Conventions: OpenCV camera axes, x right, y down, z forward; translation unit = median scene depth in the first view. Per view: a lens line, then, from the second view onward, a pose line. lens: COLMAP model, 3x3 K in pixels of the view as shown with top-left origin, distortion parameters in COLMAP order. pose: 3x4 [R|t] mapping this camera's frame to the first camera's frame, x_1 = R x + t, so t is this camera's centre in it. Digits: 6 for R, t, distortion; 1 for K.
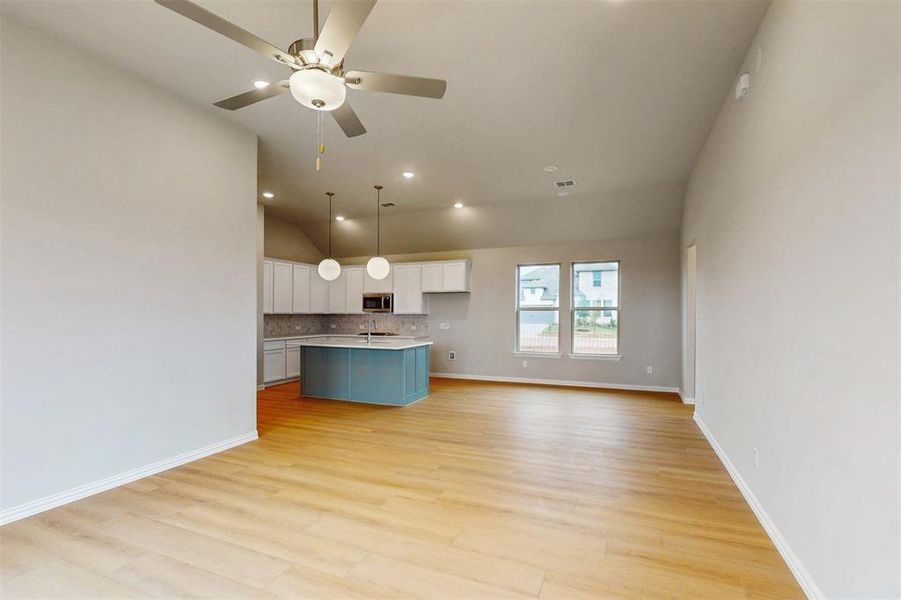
lens RADIAL K [[394.2, 0, 457.5], [0, 394.2, 314.1], [0, 0, 1]] dist [0.000632, 0.000063]
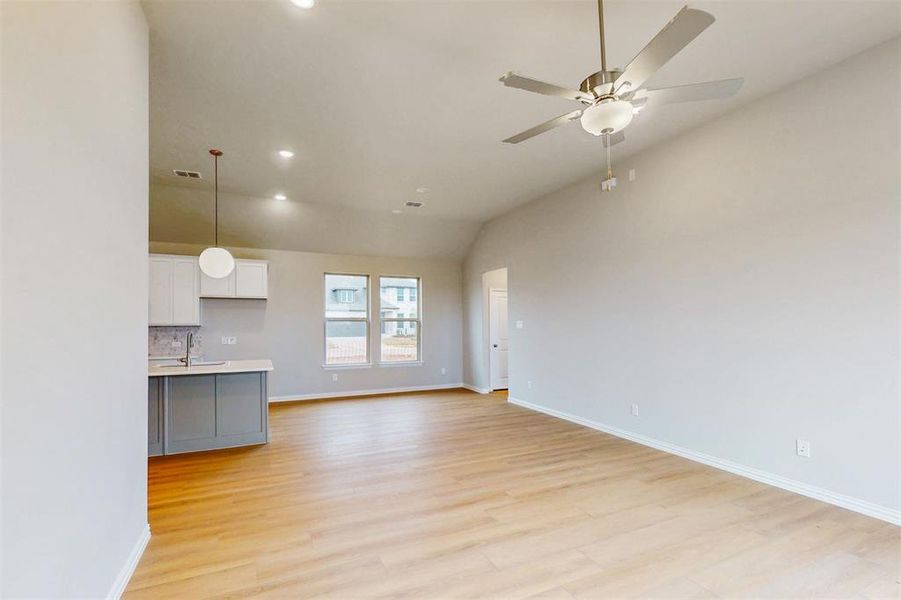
lens RADIAL K [[396.5, 0, 449.6], [0, 396.5, 322.2], [0, 0, 1]] dist [0.000515, 0.000042]
pose [[0.683037, 0.002617, 0.730379, -0.489708], [0.002471, 0.999980, -0.005894, -0.001109], [-0.730380, 0.005831, 0.683017, 0.202324]]
